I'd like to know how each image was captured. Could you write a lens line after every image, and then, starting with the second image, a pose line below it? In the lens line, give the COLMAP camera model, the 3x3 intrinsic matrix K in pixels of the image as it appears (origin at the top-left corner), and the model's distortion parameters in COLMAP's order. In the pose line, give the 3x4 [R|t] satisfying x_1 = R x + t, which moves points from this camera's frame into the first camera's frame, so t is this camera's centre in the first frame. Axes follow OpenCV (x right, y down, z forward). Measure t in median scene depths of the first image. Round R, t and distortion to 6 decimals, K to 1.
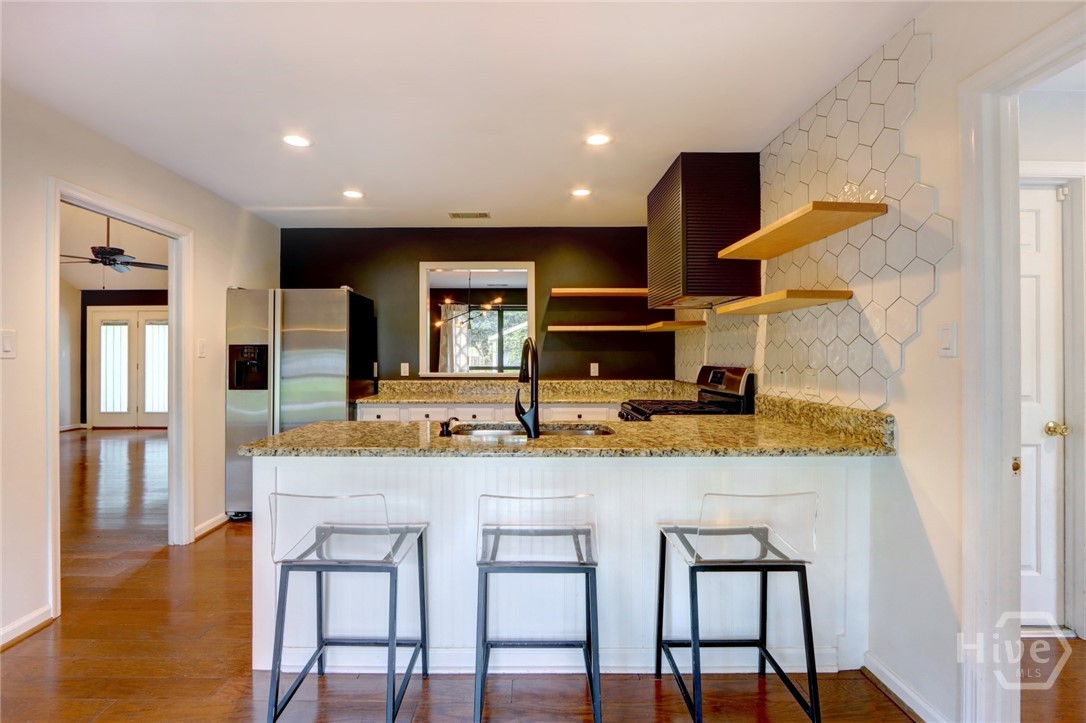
lens RADIAL K [[501.4, 0, 514.0], [0, 501.4, 353.0], [0, 0, 1]] dist [-0.017115, 0.000025]
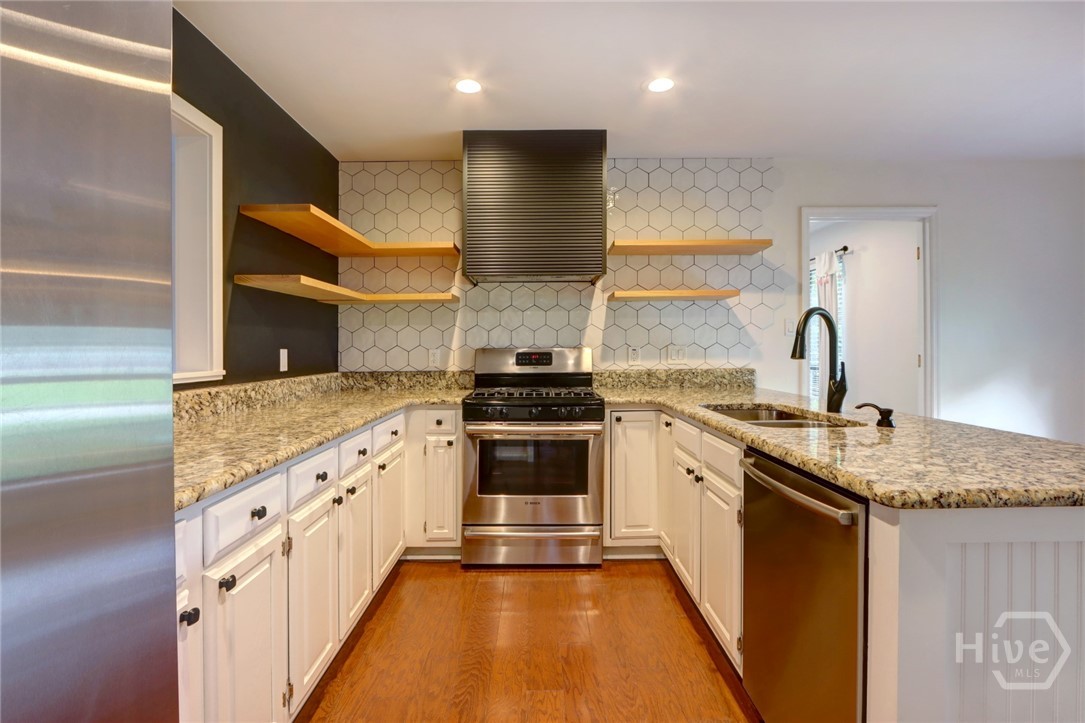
lens RADIAL K [[519.4, 0, 540.8], [0, 519.4, 343.6], [0, 0, 1]] dist [-0.014187, 0.000665]
pose [[-0.021514, 0.008833, 0.999730, -0.495786], [0.001192, 0.999960, -0.008810, 0.023088], [-0.999768, 0.001002, -0.021524, 0.826006]]
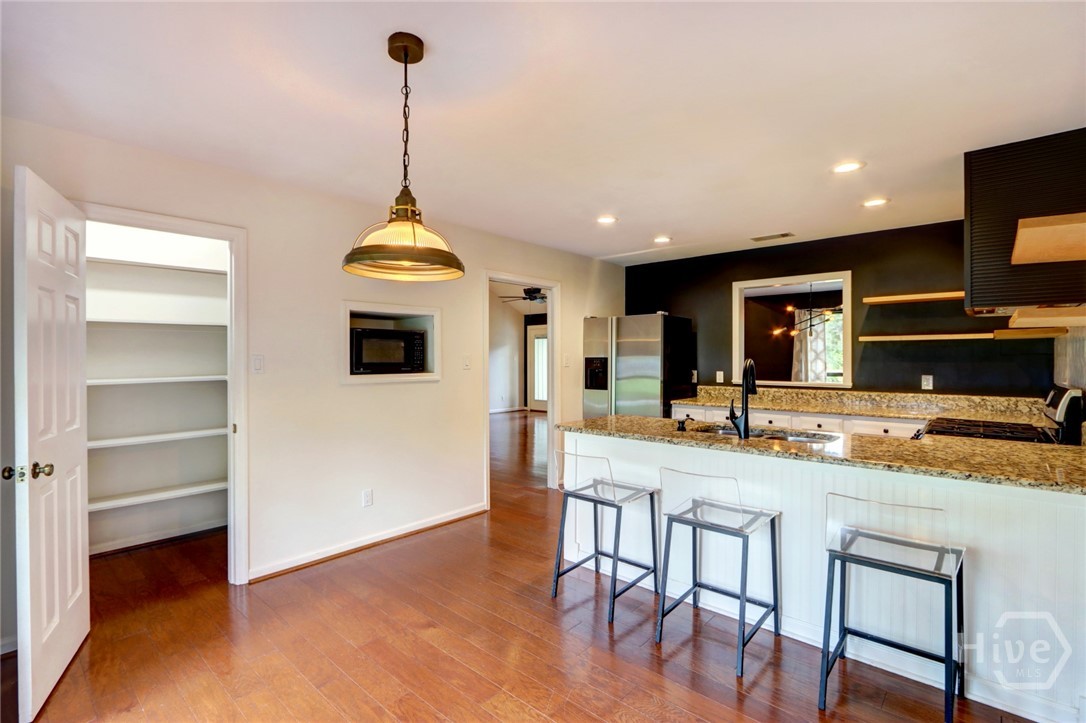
lens RADIAL K [[498.0, 0, 533.6], [0, 498.0, 356.4], [0, 0, 1]] dist [-0.011798, 0.000509]
pose [[0.744848, -0.001474, -0.667232, 0.260019], [0.006450, 0.999967, 0.004991, -0.026166], [0.667203, -0.008021, 0.744833, -0.156774]]
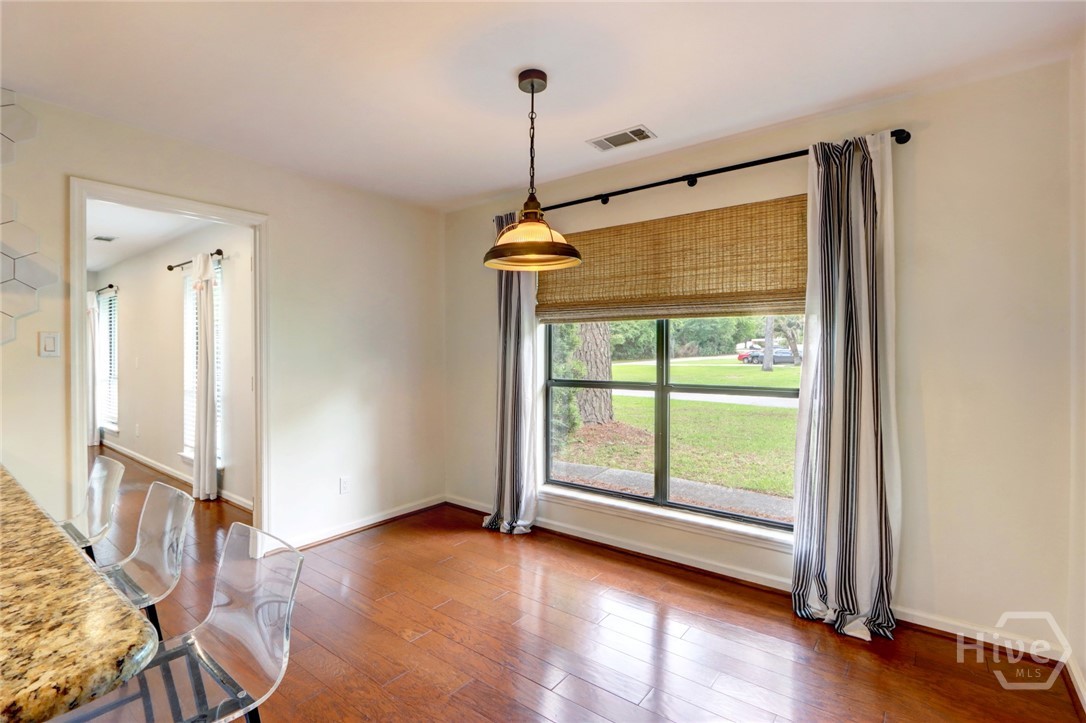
lens RADIAL K [[498.0, 0, 533.6], [0, 498.0, 356.4], [0, 0, 1]] dist [-0.011798, 0.000509]
pose [[-0.792360, -0.004368, 0.610038, -0.441659], [-0.002331, 0.999989, 0.004132, -0.000310], [-0.610049, 0.001852, -0.792362, 0.496497]]
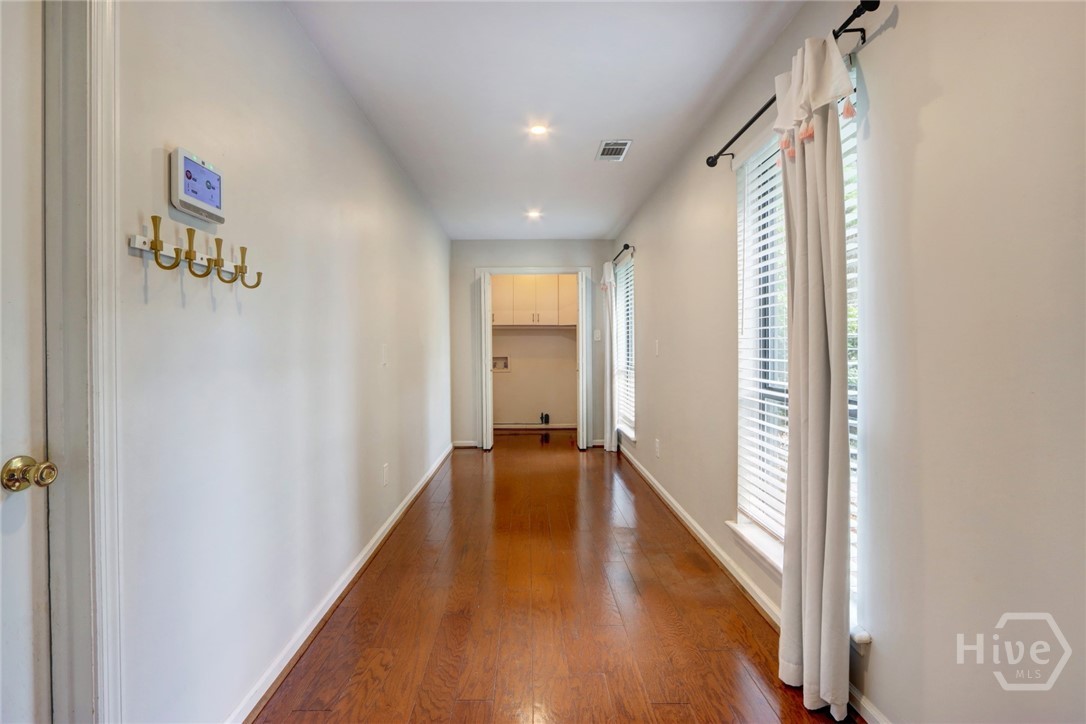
lens RADIAL K [[516.1, 0, 528.5], [0, 516.1, 346.9], [0, 0, 1]] dist [-0.004576, 0.000269]
pose [[-0.007983, 0.001304, 0.999967, 0.362074], [0.002464, 0.999996, -0.001285, 0.026546], [-0.999965, 0.002454, -0.007986, 0.314910]]
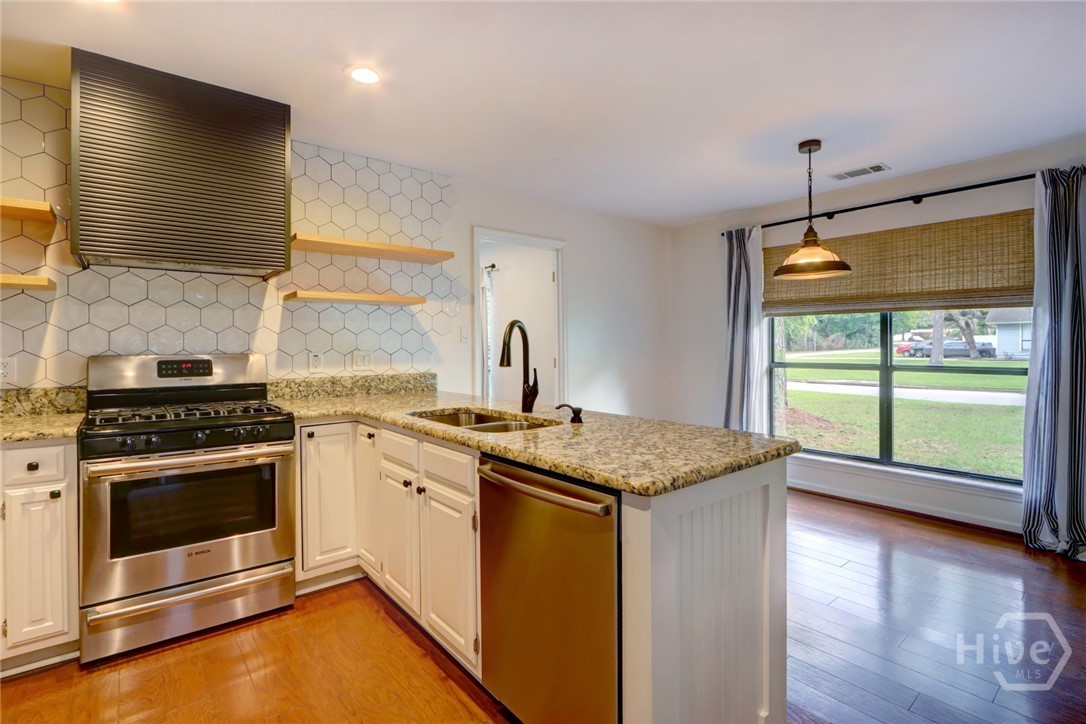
lens RADIAL K [[509.6, 0, 531.8], [0, 509.6, 346.0], [0, 0, 1]] dist [-0.015526, 0.005037]
pose [[-0.638274, 0.002025, 0.769807, -0.437809], [-0.001352, 0.999992, -0.003752, 0.013609], [-0.769808, -0.003436, -0.638266, 0.892031]]
